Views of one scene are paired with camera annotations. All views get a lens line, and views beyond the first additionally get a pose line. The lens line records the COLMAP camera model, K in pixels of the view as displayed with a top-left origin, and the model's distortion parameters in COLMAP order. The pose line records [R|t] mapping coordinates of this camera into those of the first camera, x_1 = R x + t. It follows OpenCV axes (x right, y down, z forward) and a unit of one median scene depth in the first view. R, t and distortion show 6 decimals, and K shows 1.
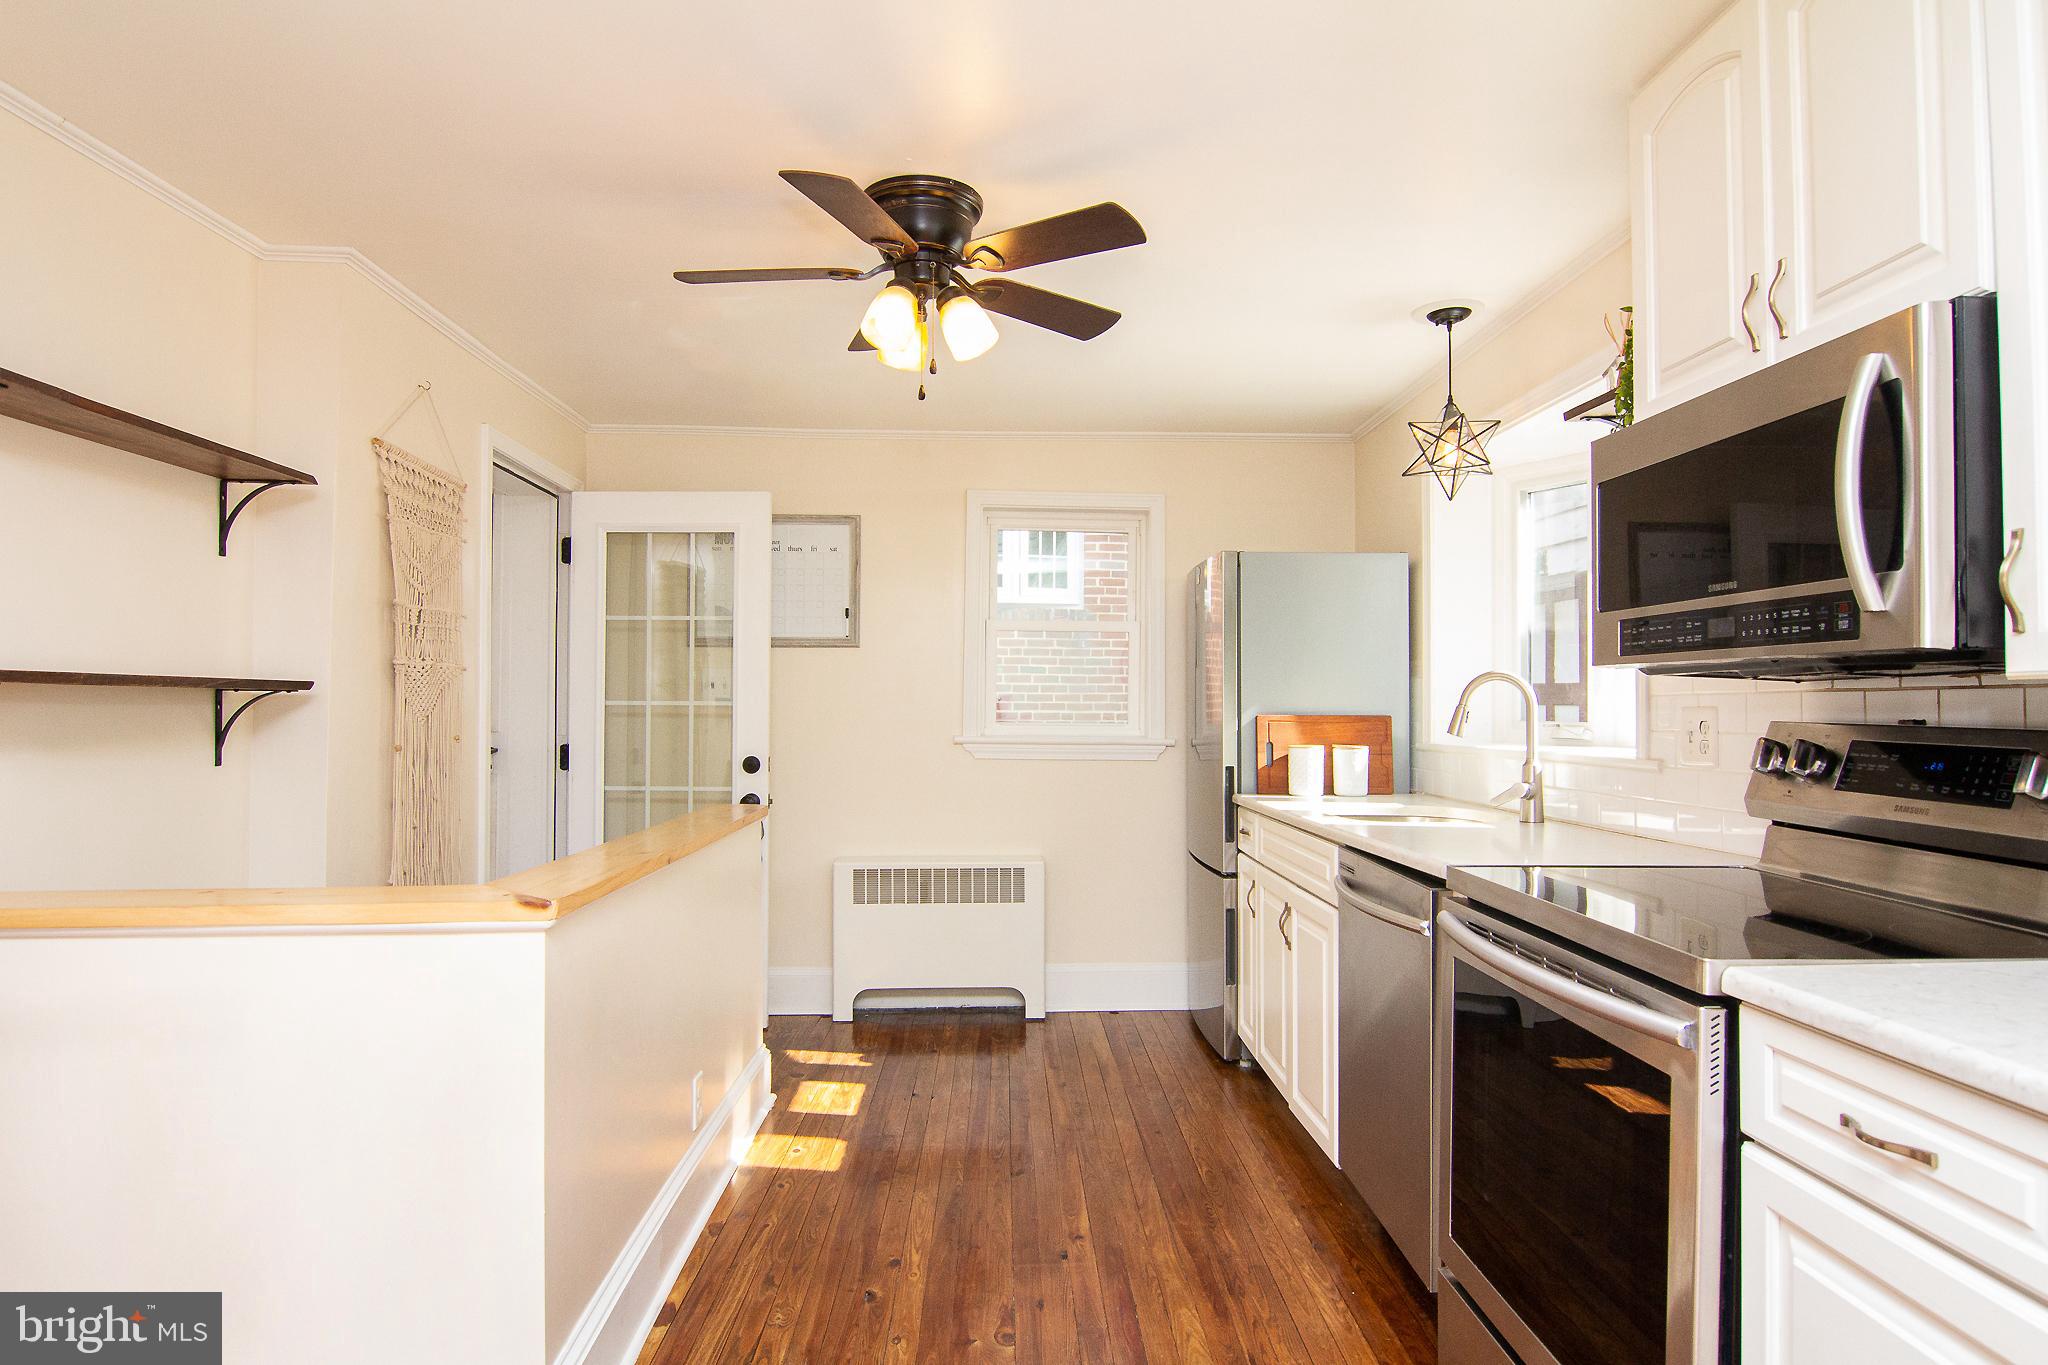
lens RADIAL K [[1192.1, 0, 1024.0], [0, 1192.1, 682.5], [0, 0, 1]] dist [0.001479, -0.001878]
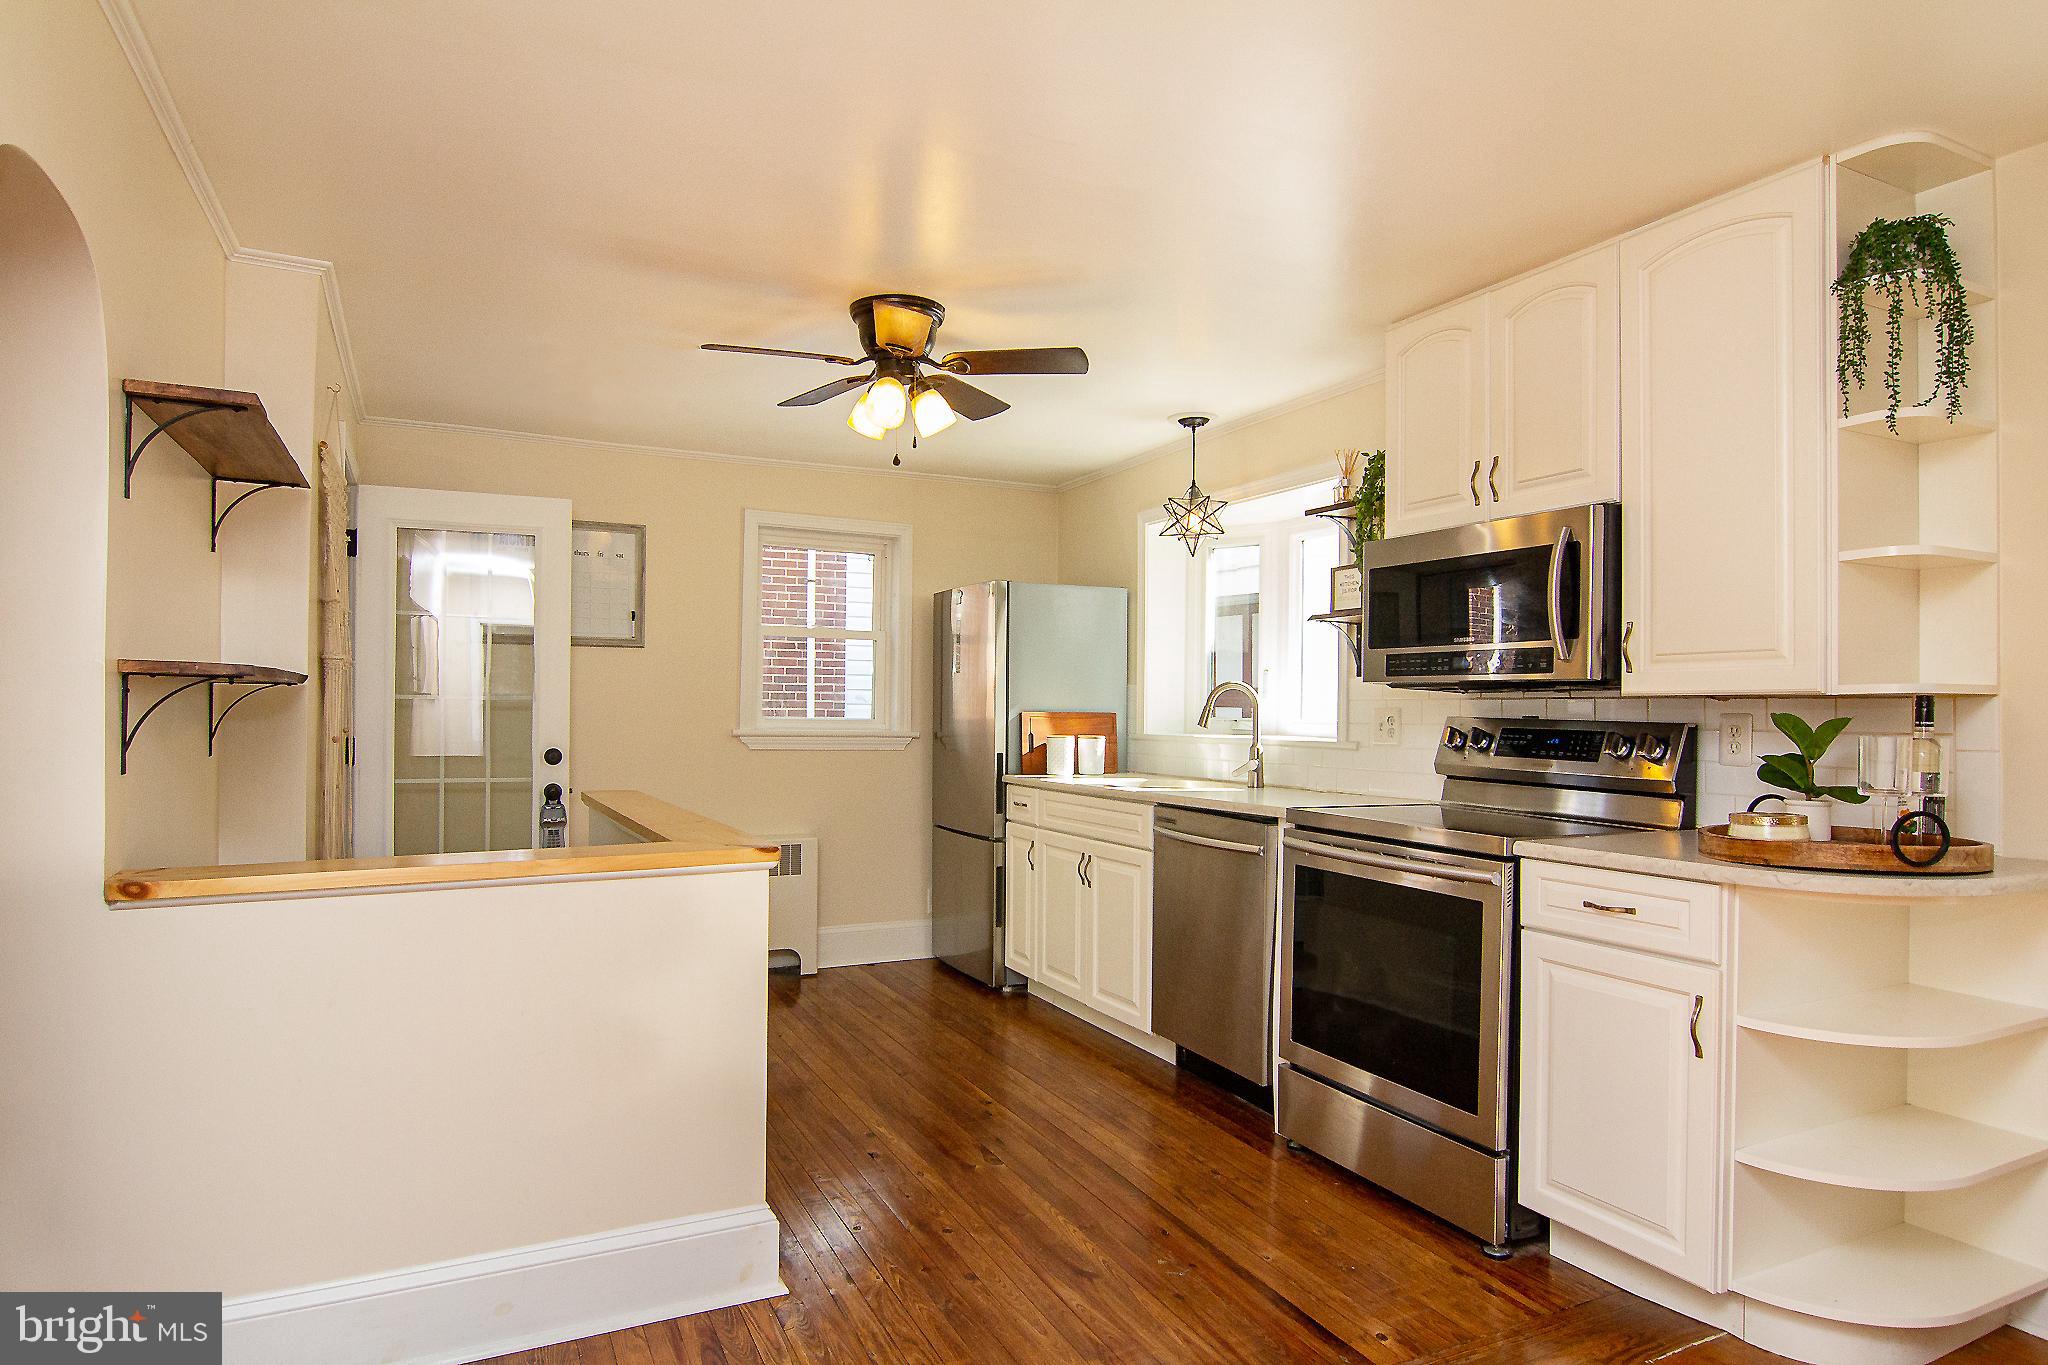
lens RADIAL K [[1180.2, 0, 1020.2], [0, 1180.2, 701.8], [0, 0, 1]] dist [0.003707, -0.000221]
pose [[0.919567, 0.008805, 0.392835, -0.372931], [-0.015676, 0.999775, 0.014287, -0.001767], [-0.392621, -0.019296, 0.919498, -0.183583]]
